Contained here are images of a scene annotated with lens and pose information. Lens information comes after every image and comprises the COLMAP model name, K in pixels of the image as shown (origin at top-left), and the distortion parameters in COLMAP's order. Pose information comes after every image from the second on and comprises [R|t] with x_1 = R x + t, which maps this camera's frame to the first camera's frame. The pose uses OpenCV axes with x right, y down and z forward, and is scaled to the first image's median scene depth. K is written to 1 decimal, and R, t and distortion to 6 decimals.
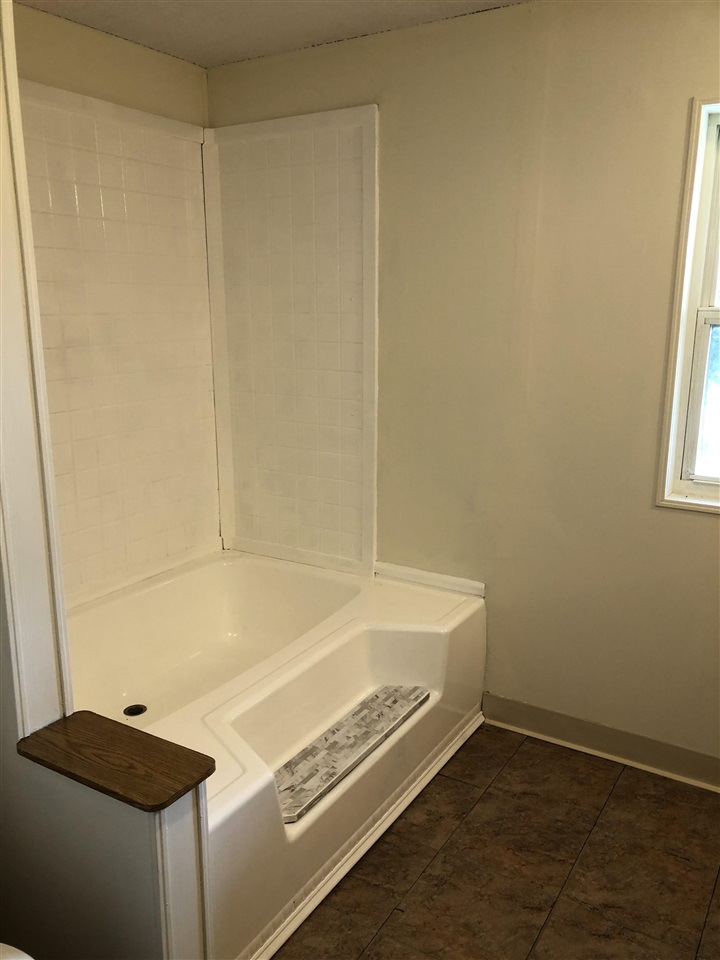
lens RADIAL K [[788.4, 0, 357.4], [0, 788.4, 481.4], [0, 0, 1]] dist [0.040459, -0.036404]
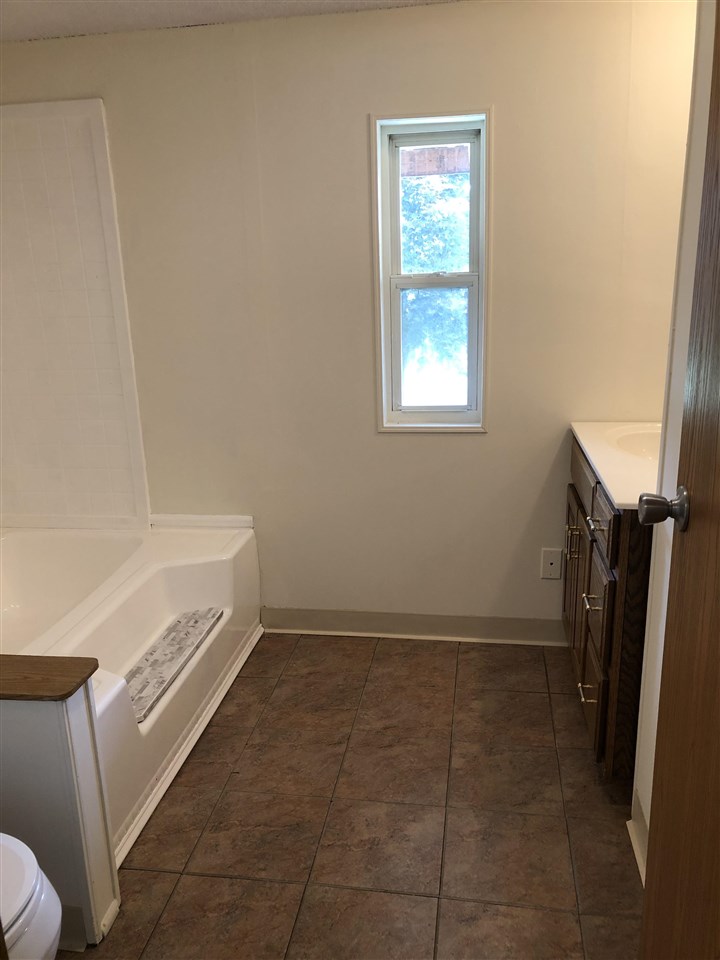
lens RADIAL K [[788.4, 0, 363.1], [0, 788.4, 478.0], [0, 0, 1]] dist [0.040459, -0.036404]
pose [[0.918208, -0.129653, 0.374279, -0.141515], [0.119745, 0.991559, 0.049717, 0.039735], [-0.377566, -0.000832, 0.925982, -0.184206]]
